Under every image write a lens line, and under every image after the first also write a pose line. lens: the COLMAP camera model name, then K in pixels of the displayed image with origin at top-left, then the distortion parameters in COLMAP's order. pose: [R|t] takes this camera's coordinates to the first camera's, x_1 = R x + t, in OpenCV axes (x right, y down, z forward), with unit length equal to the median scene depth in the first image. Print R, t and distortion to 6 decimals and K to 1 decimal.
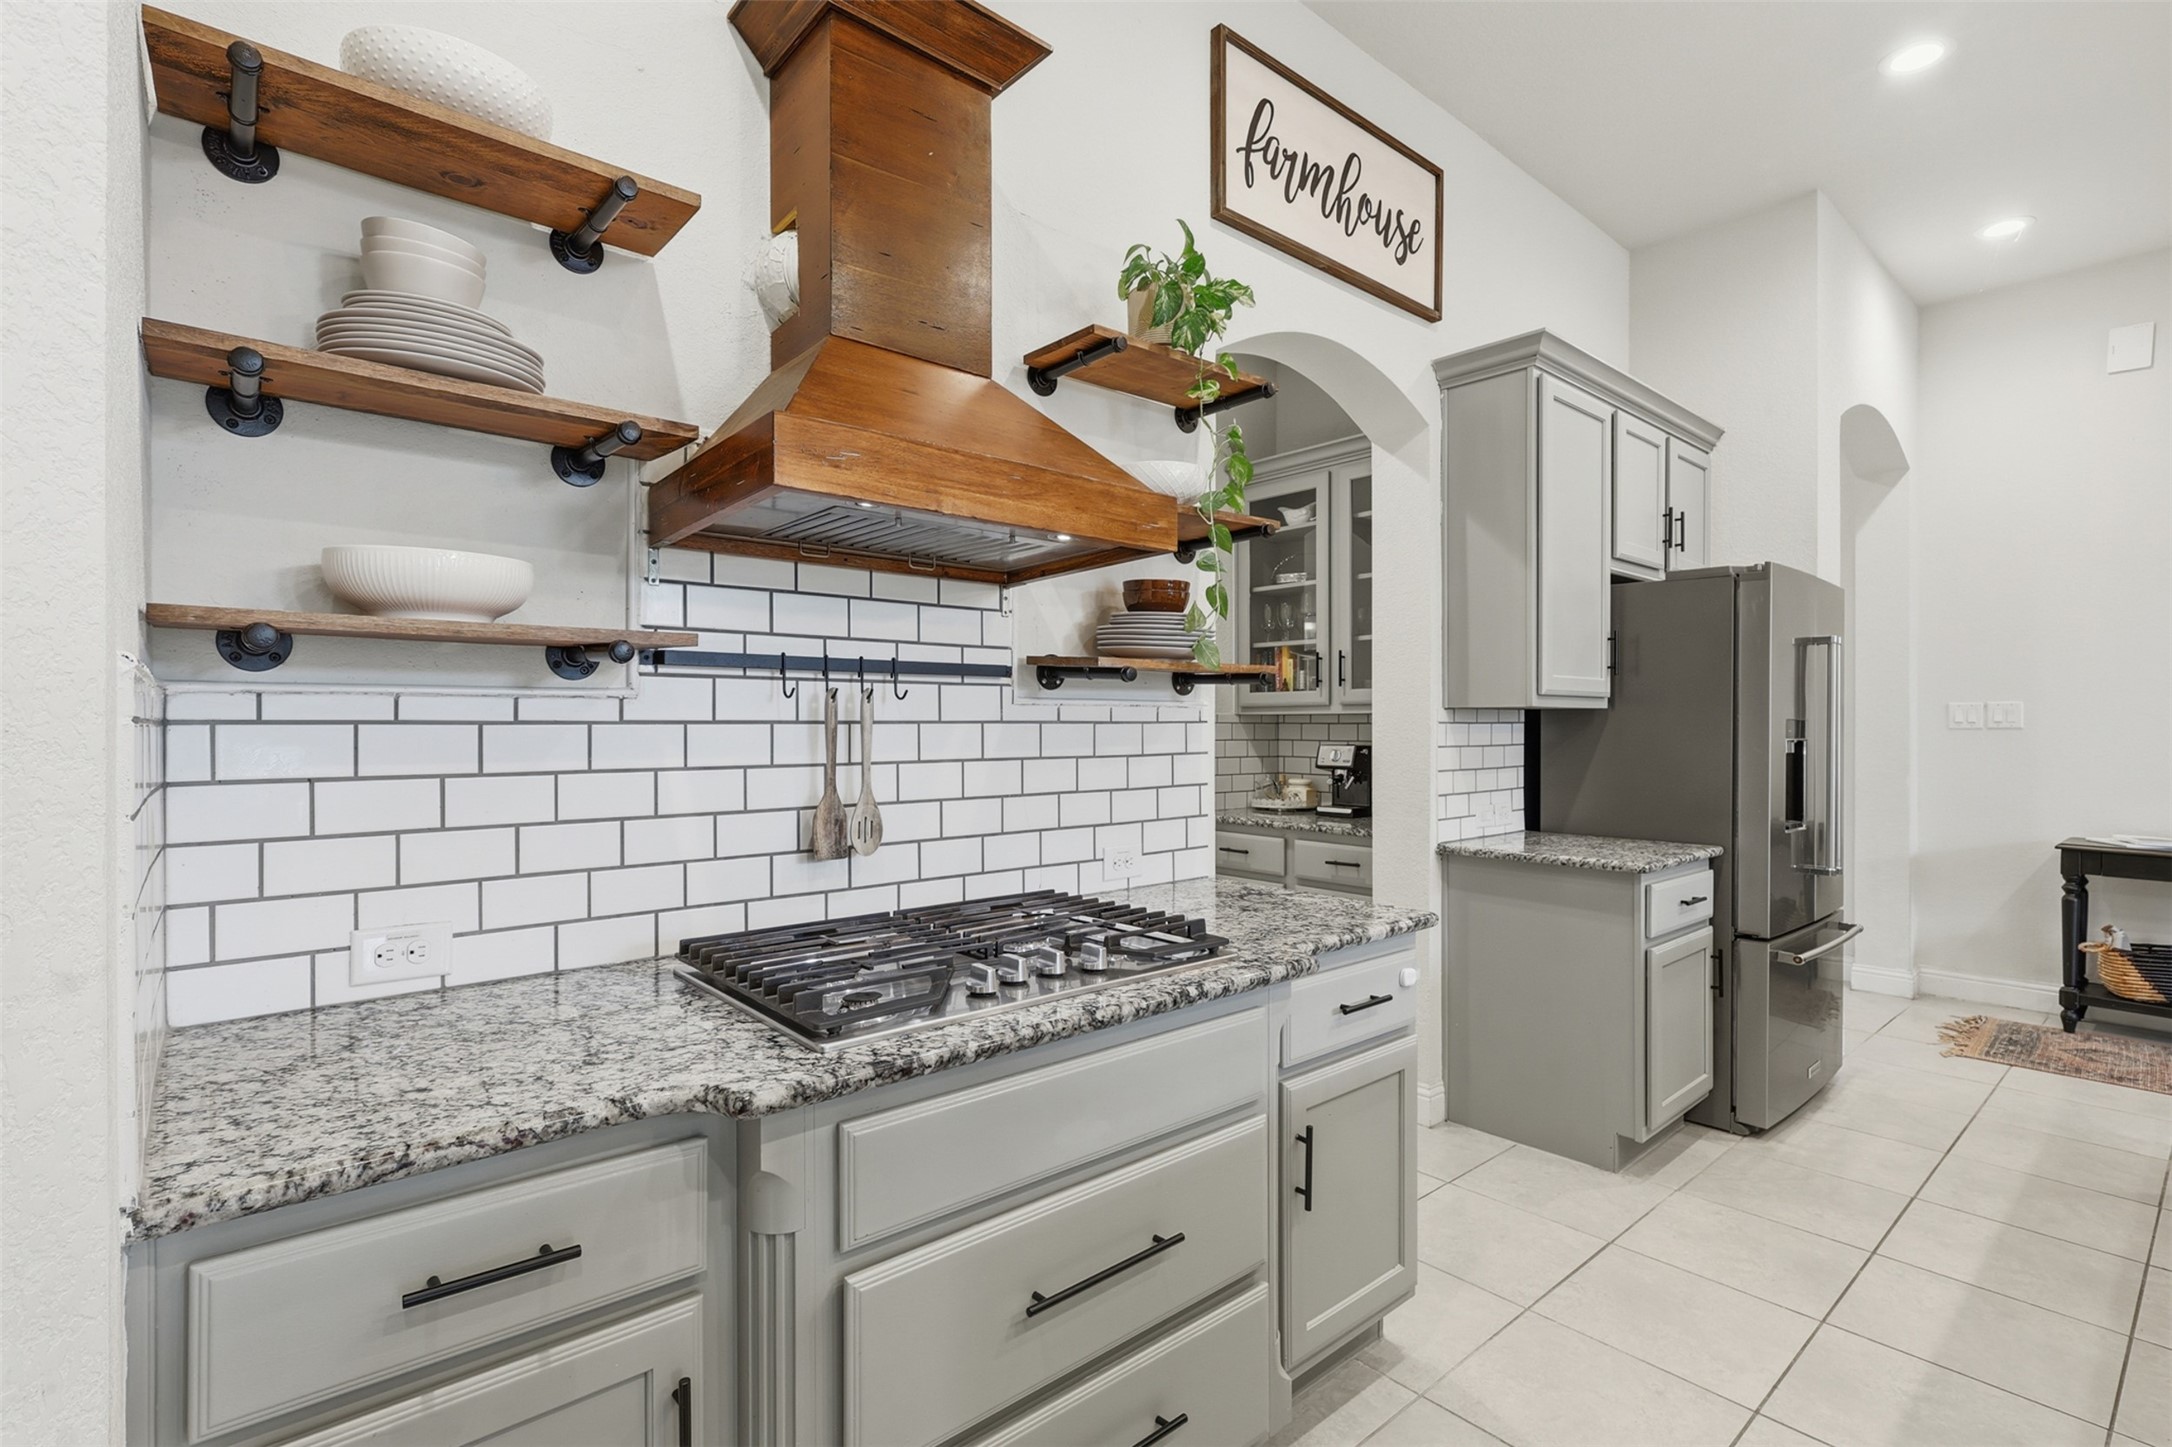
lens RADIAL K [[1014.9, 0, 1089.1], [0, 1014.9, 716.0], [0, 0, 1]] dist [0.003217, 0.000051]
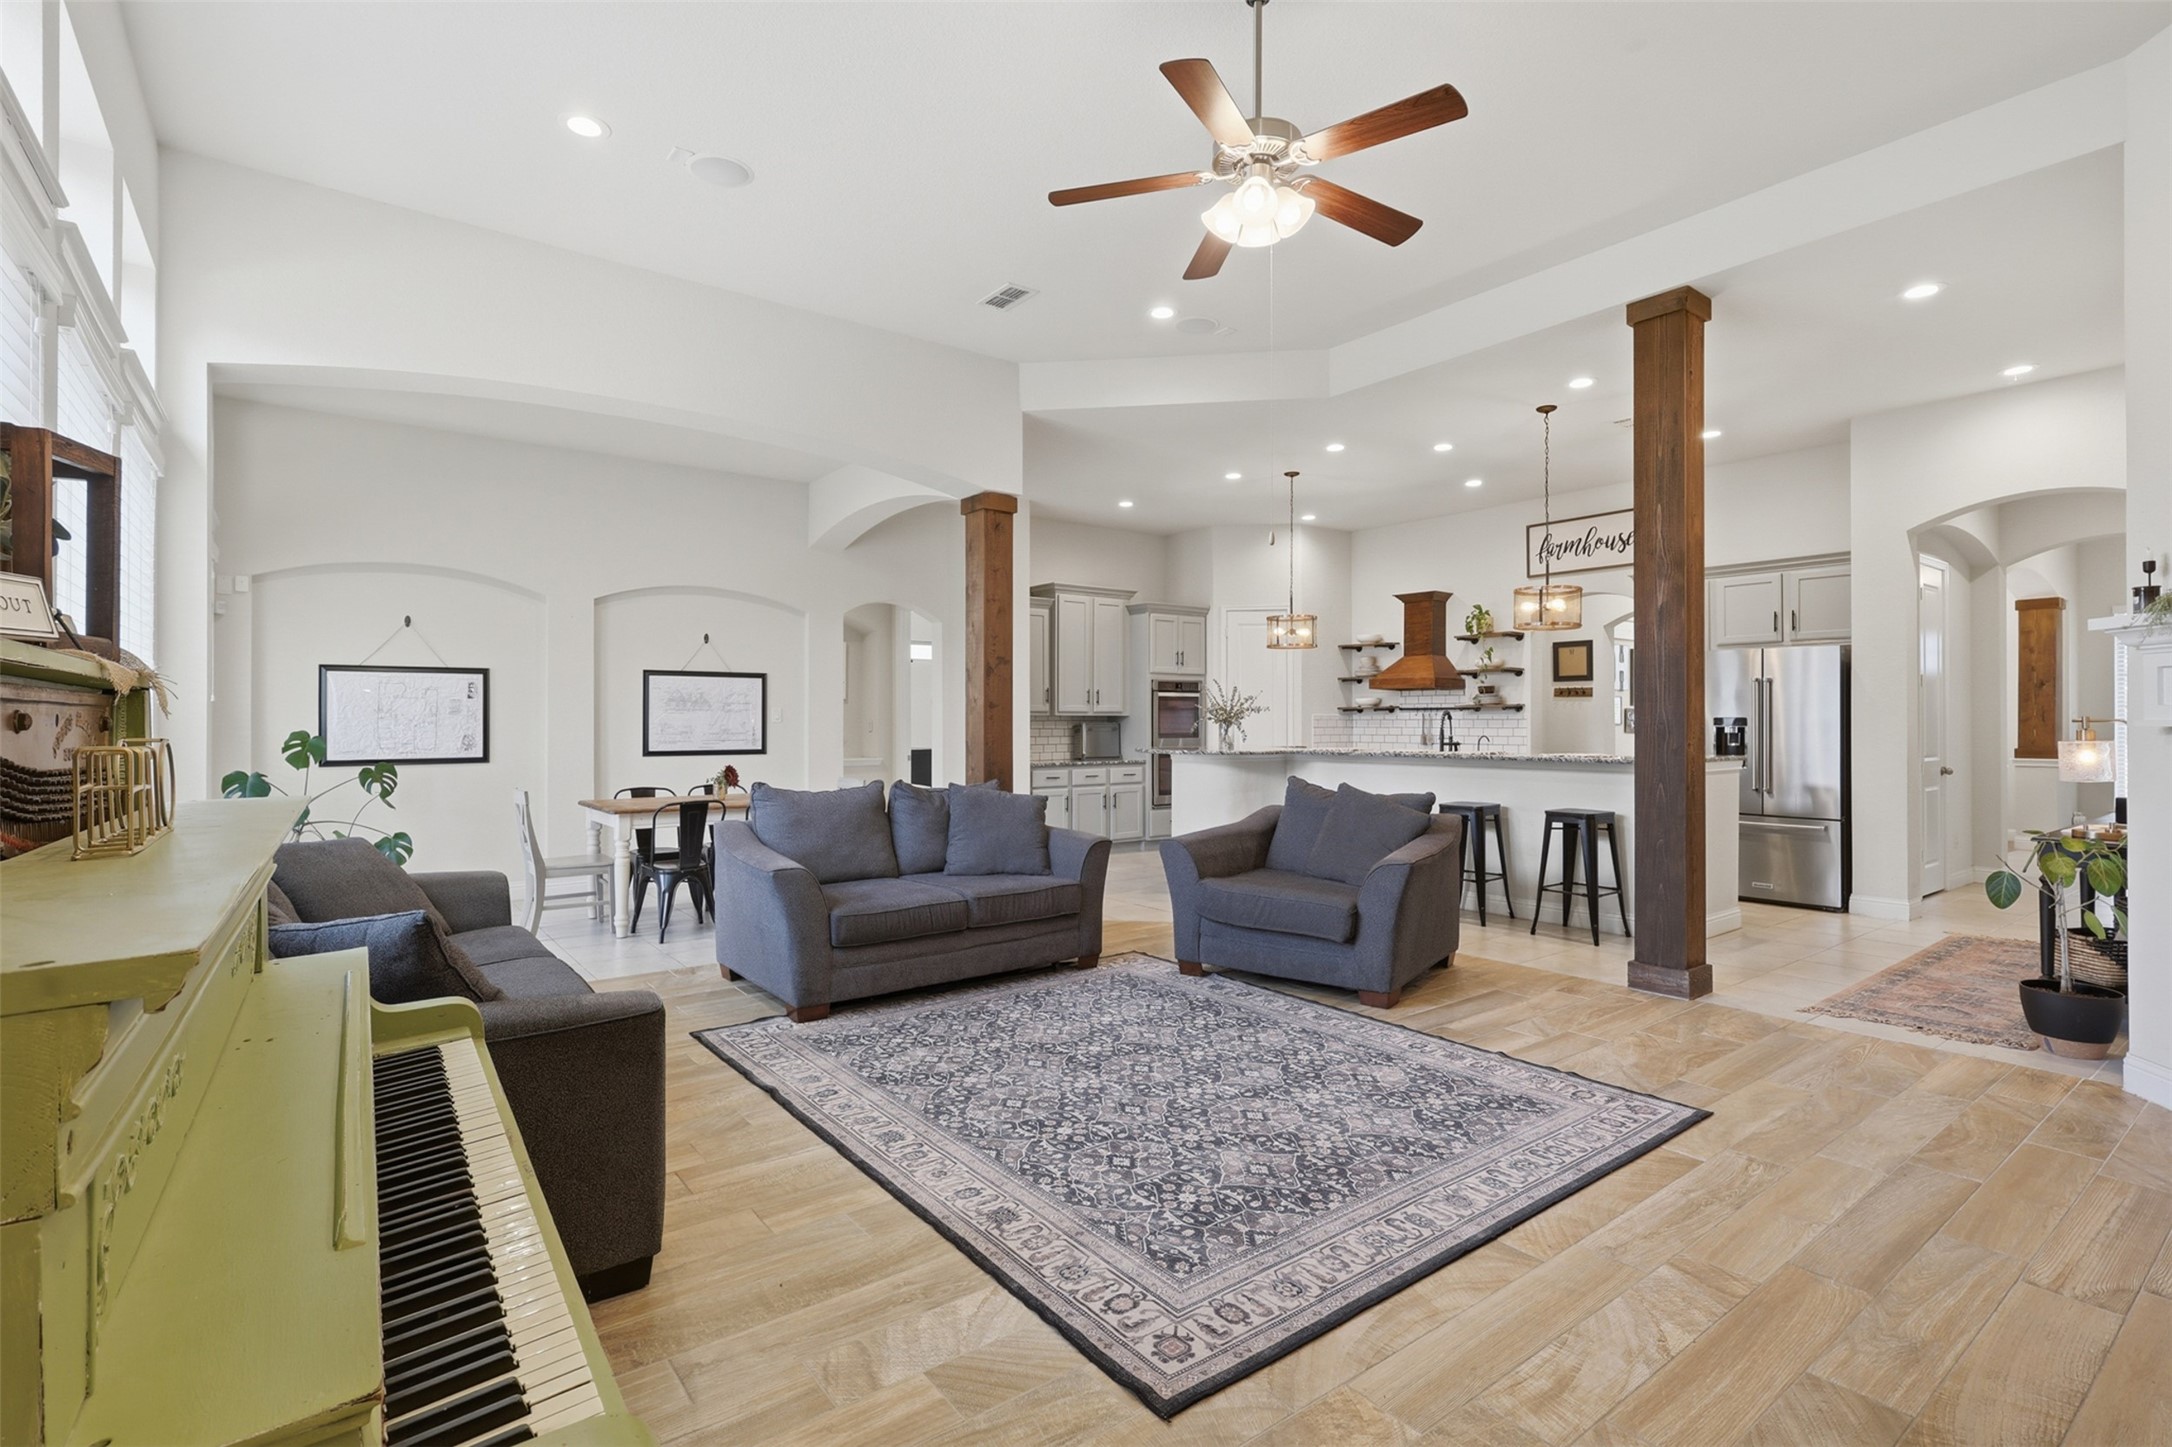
lens RADIAL K [[1016.9, 0, 1090.7], [0, 1016.9, 720.2], [0, 0, 1]] dist [0.001384, 0.001141]
pose [[-0.057254, -0.000681, -0.998359, 4.991070], [0.008797, 0.999961, -0.001187, 0.000218], [0.998321, -0.008851, -0.057245, -0.448326]]
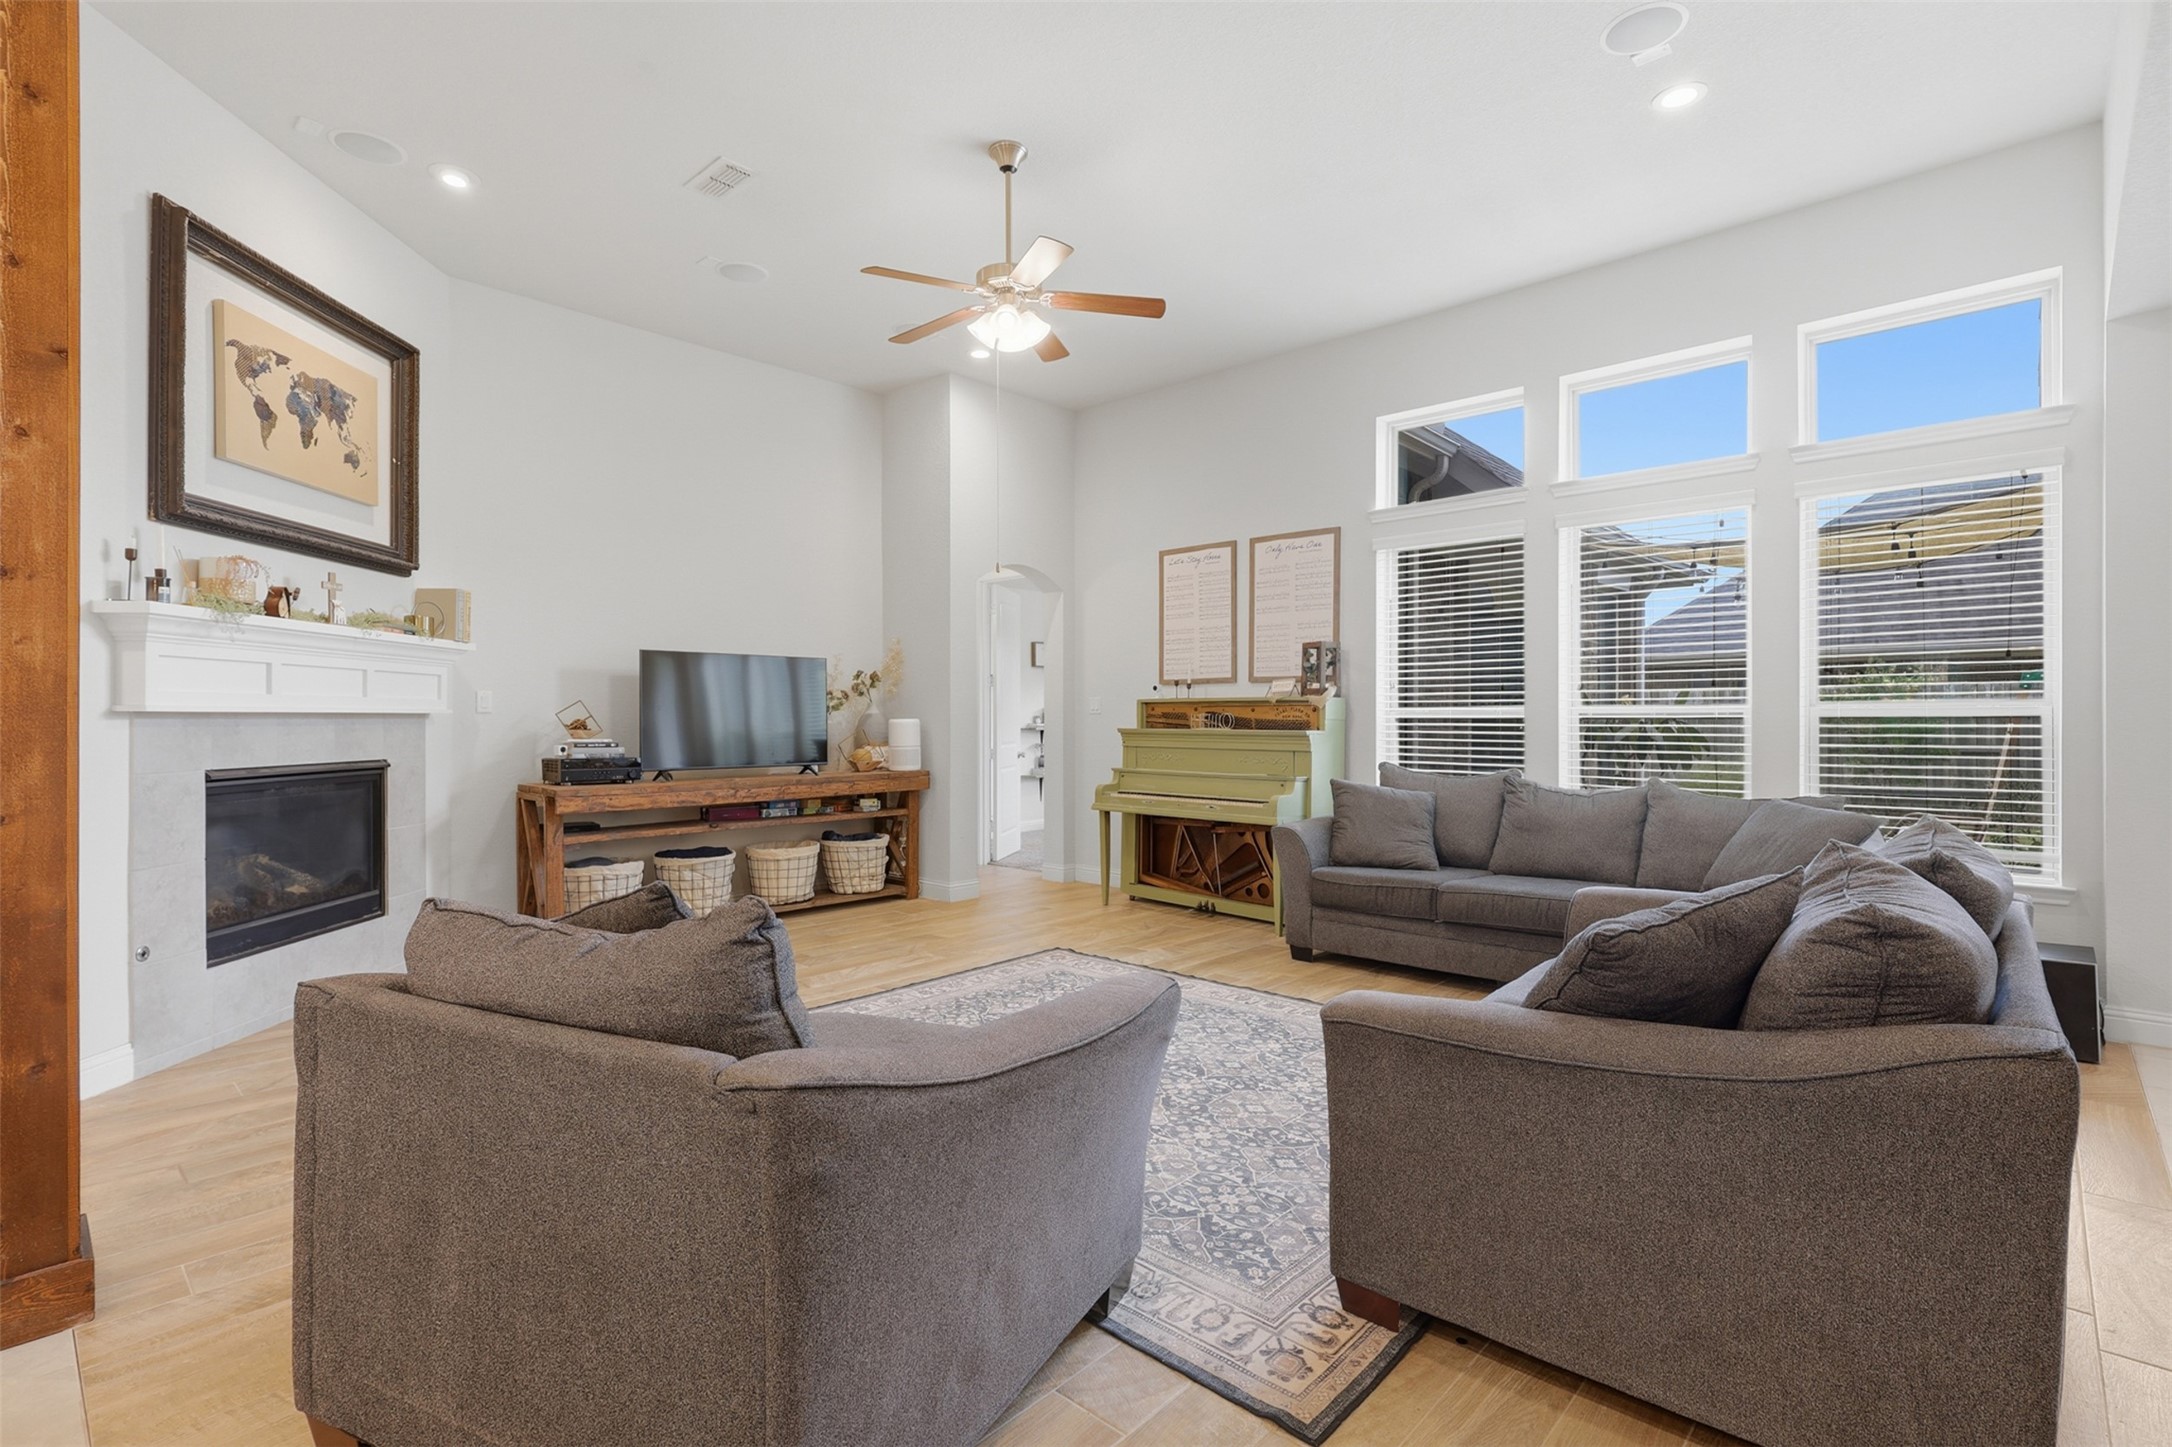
lens RADIAL K [[1014.9, 0, 1089.1], [0, 1014.9, 716.0], [0, 0, 1]] dist [0.003217, 0.000051]
pose [[-0.116842, 0.001456, 0.993149, 1.227799], [-0.005793, 0.999981, -0.002148, 0.026482], [-0.993134, -0.006005, -0.116831, -0.192788]]
